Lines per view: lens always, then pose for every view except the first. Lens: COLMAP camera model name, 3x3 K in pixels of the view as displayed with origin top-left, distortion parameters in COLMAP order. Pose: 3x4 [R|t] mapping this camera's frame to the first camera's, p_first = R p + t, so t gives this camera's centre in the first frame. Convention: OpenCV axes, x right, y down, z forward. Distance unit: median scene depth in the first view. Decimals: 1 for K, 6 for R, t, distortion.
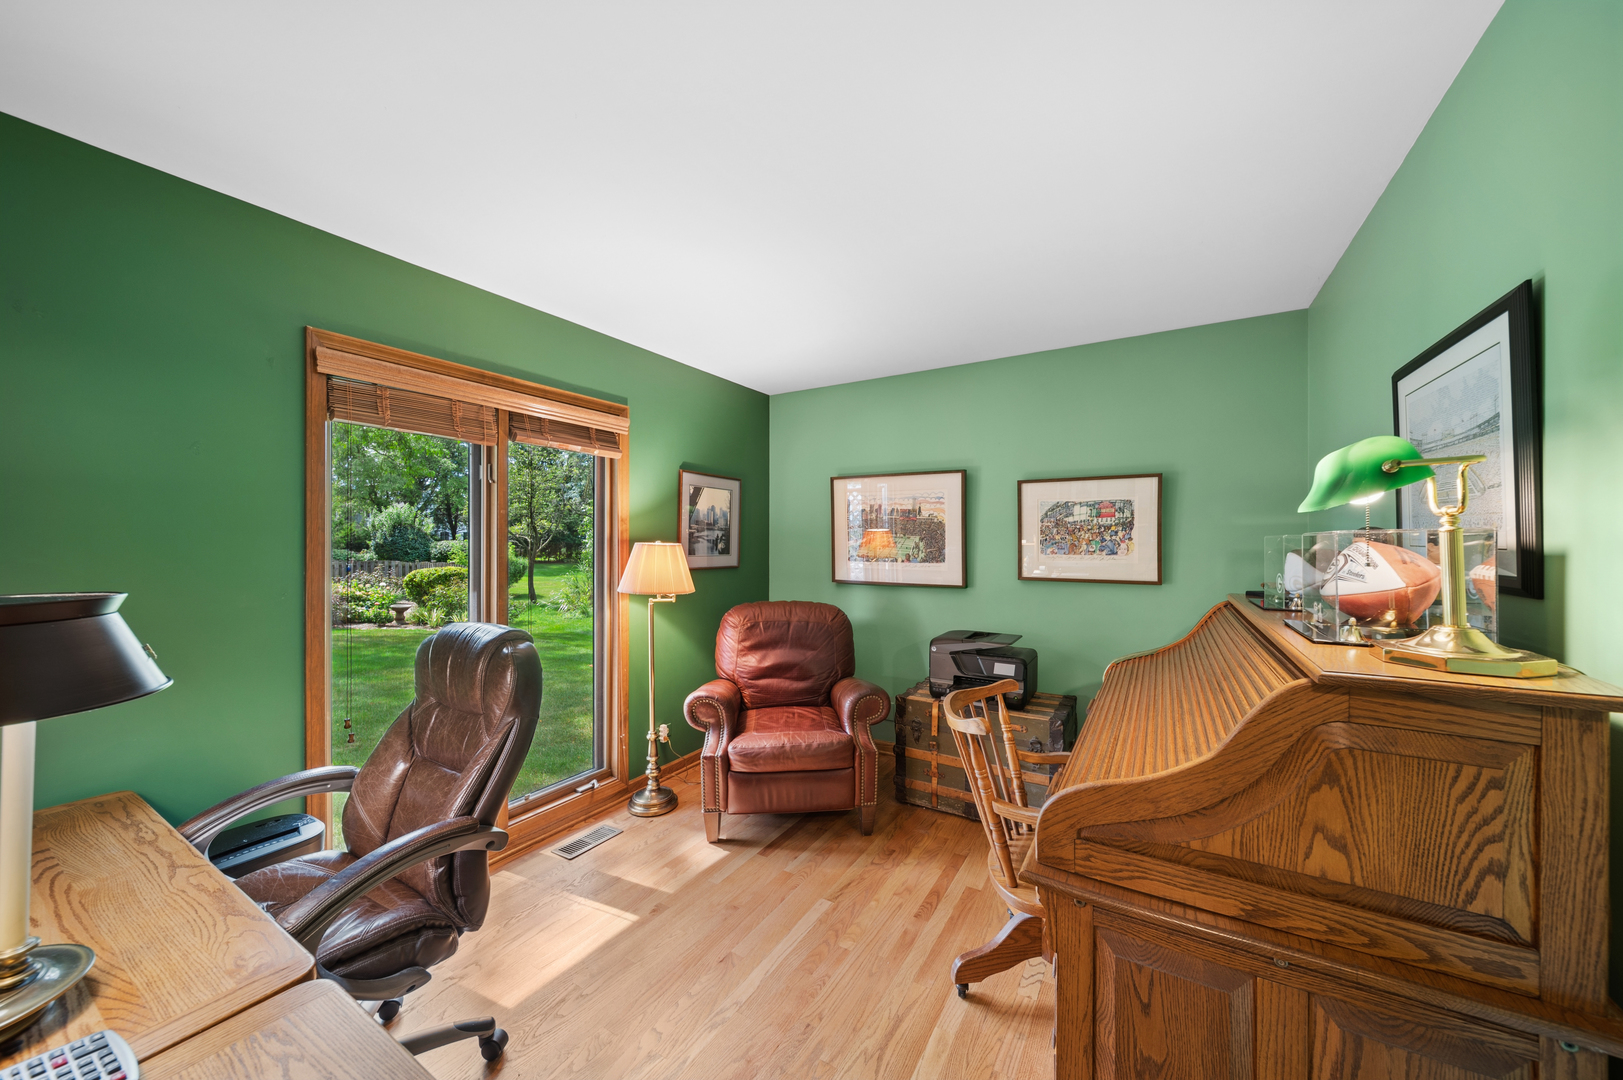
lens RADIAL K [[575.8, 0, 811.5], [0, 575.8, 540.0], [0, 0, 1]] dist [-0.005521, 0.000052]
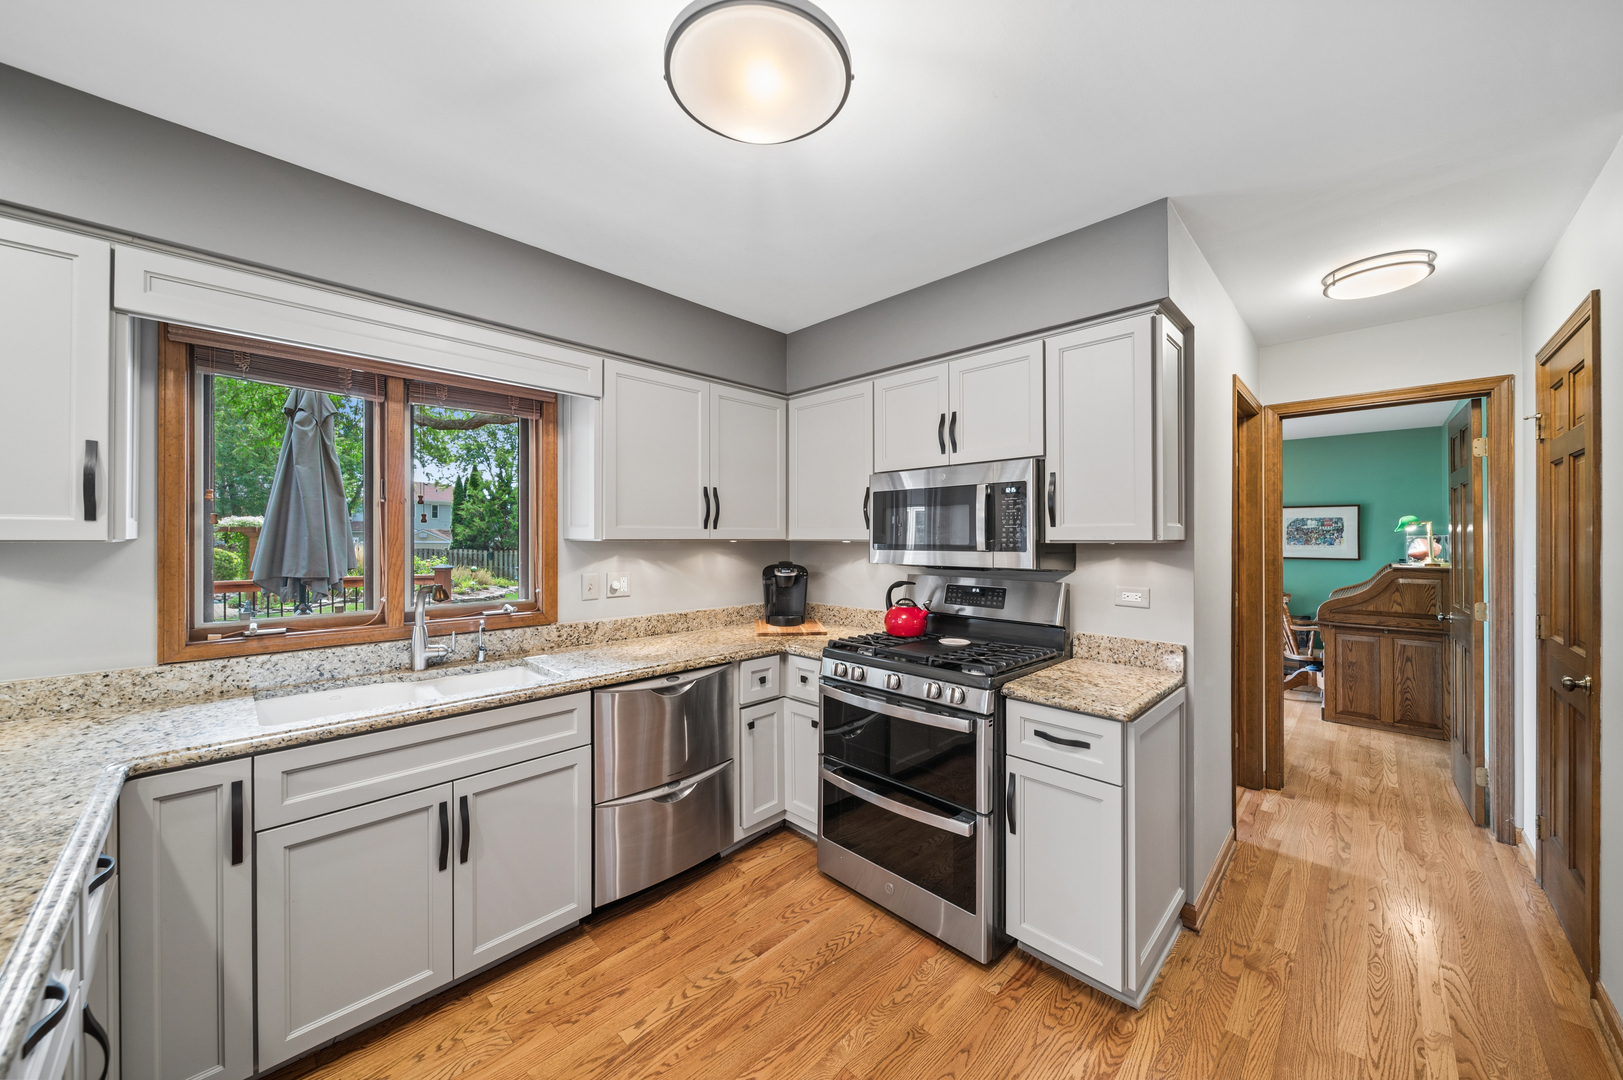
lens RADIAL K [[575.8, 0, 811.5], [0, 575.8, 540.0], [0, 0, 1]] dist [-0.005521, 0.000052]
pose [[0.973817, 0.001505, -0.227329, -0.780883], [-0.000178, 0.999983, 0.005858, -0.003579], [0.227334, -0.005664, 0.973800, -1.348298]]
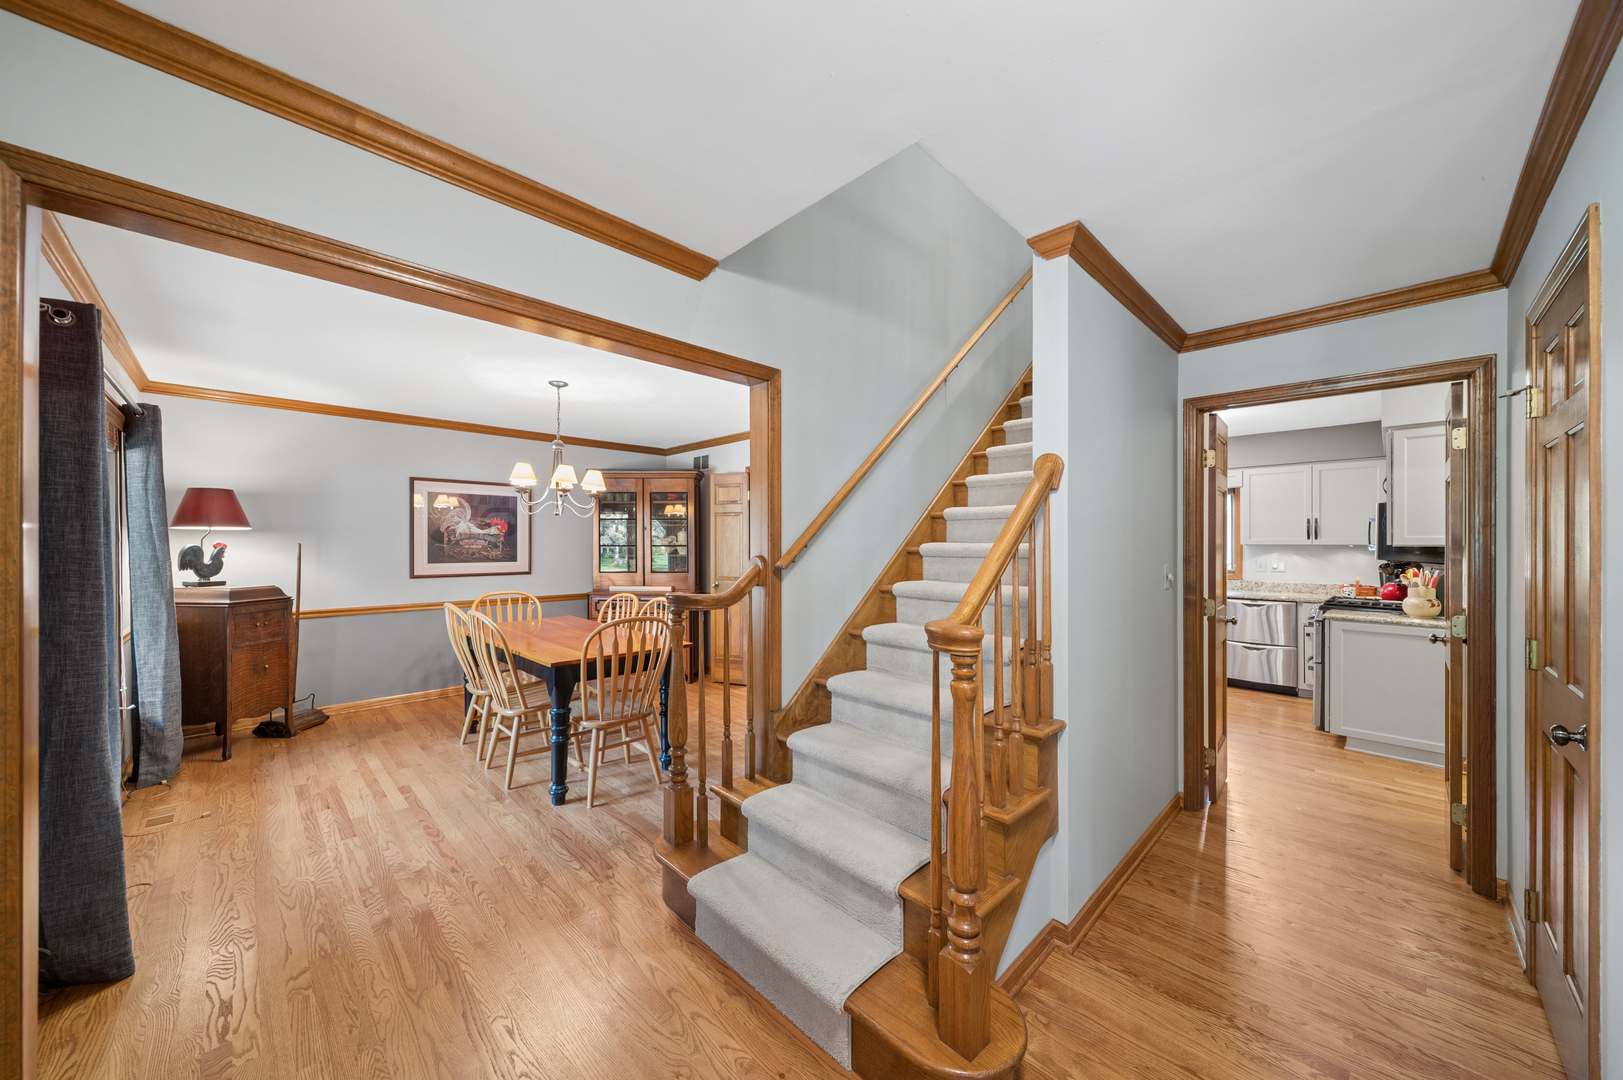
lens RADIAL K [[575.8, 0, 811.5], [0, 575.8, 540.0], [0, 0, 1]] dist [-0.005521, 0.000052]
pose [[-0.239297, -0.003347, -0.970941, 0.946137], [0.002455, 0.999989, -0.004053, -0.011162], [0.970943, -0.003354, -0.239286, -1.589390]]
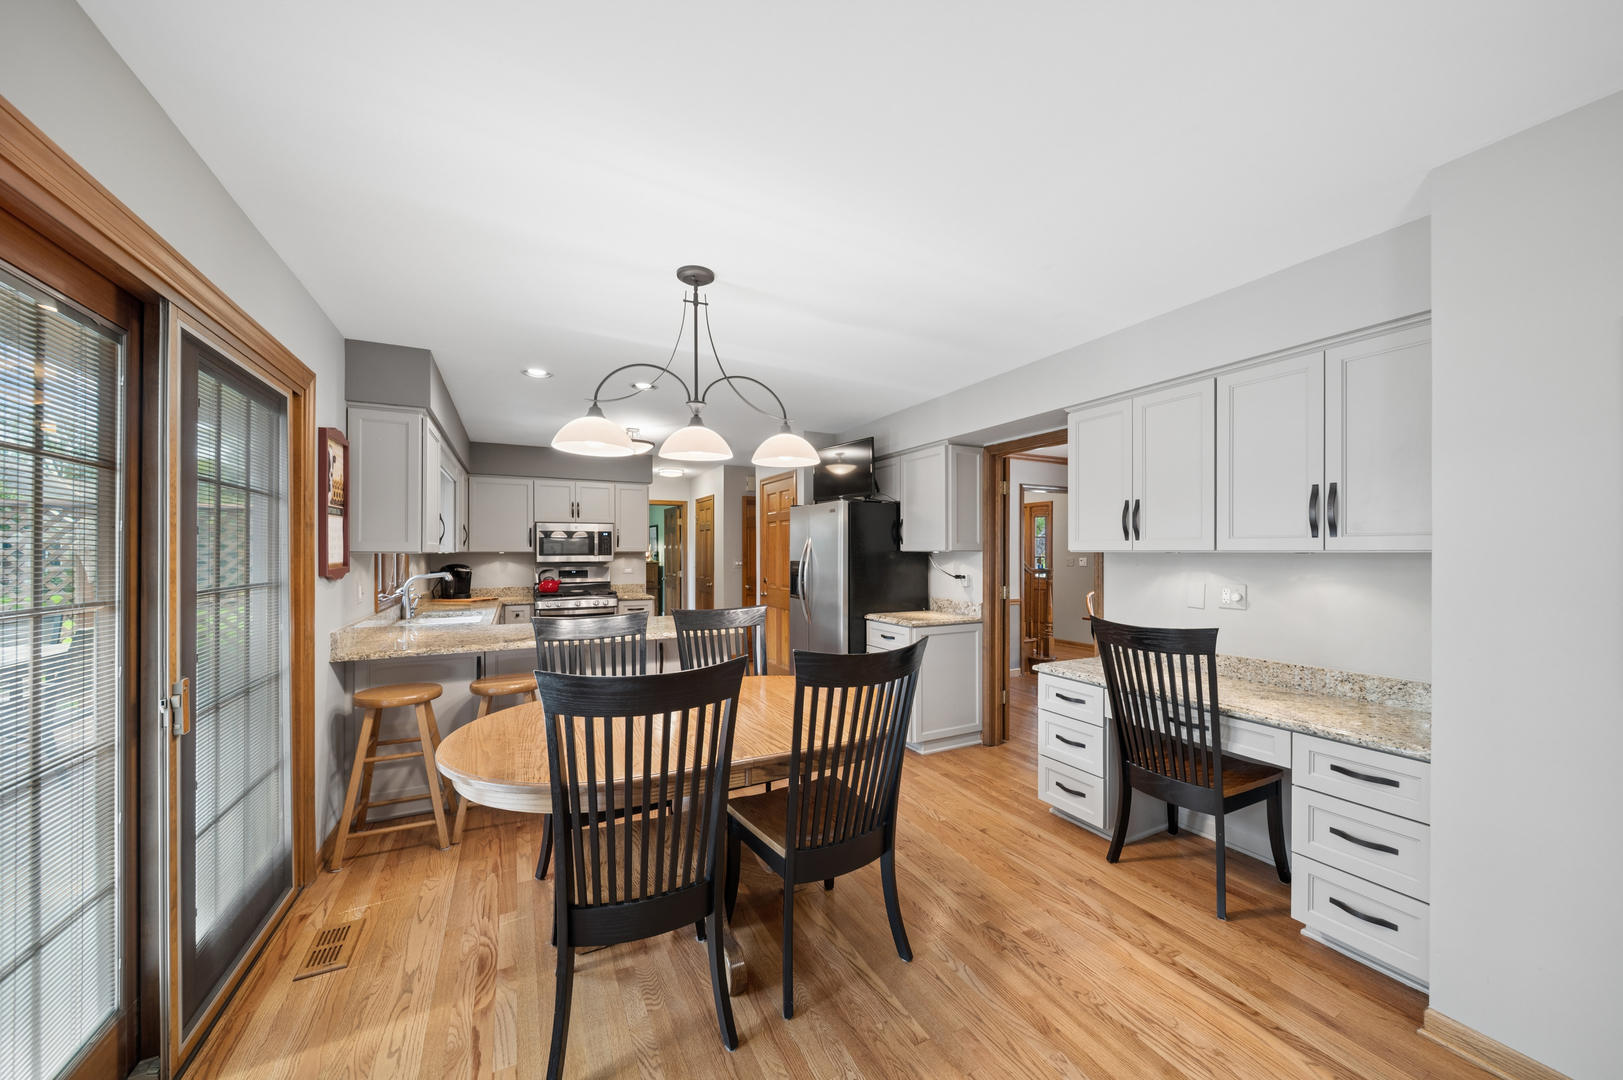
lens RADIAL K [[575.8, 0, 811.5], [0, 575.8, 540.0], [0, 0, 1]] dist [-0.005521, 0.000052]
pose [[0.528870, 0.015472, 0.848562, -2.047247], [-0.003881, 0.999867, -0.015812, -0.010871], [-0.848694, 0.005070, 0.528860, -2.301811]]
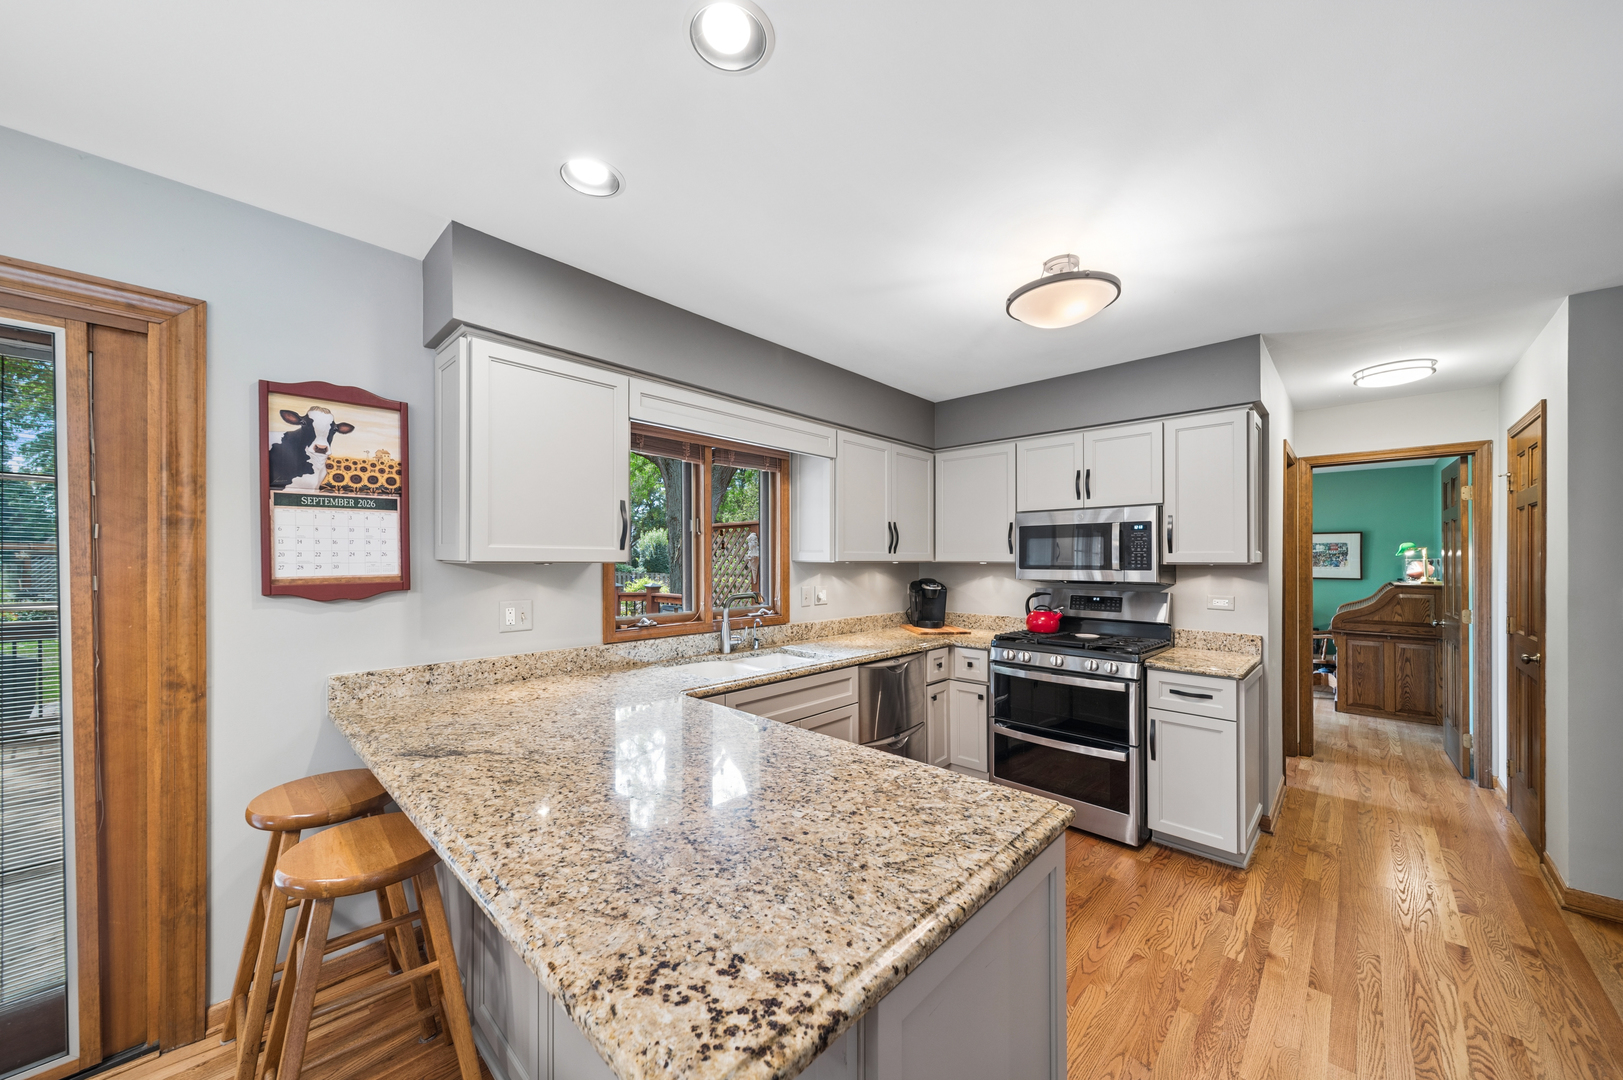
lens RADIAL K [[576.3, 0, 806.8], [0, 576.3, 561.5], [0, 0, 1]] dist [-0.000073, -0.000191]
pose [[0.976316, 0.003651, -0.216319, -1.051880], [-0.002197, 0.999973, 0.006964, -0.006433], [0.216339, -0.006323, 0.976298, -1.714634]]
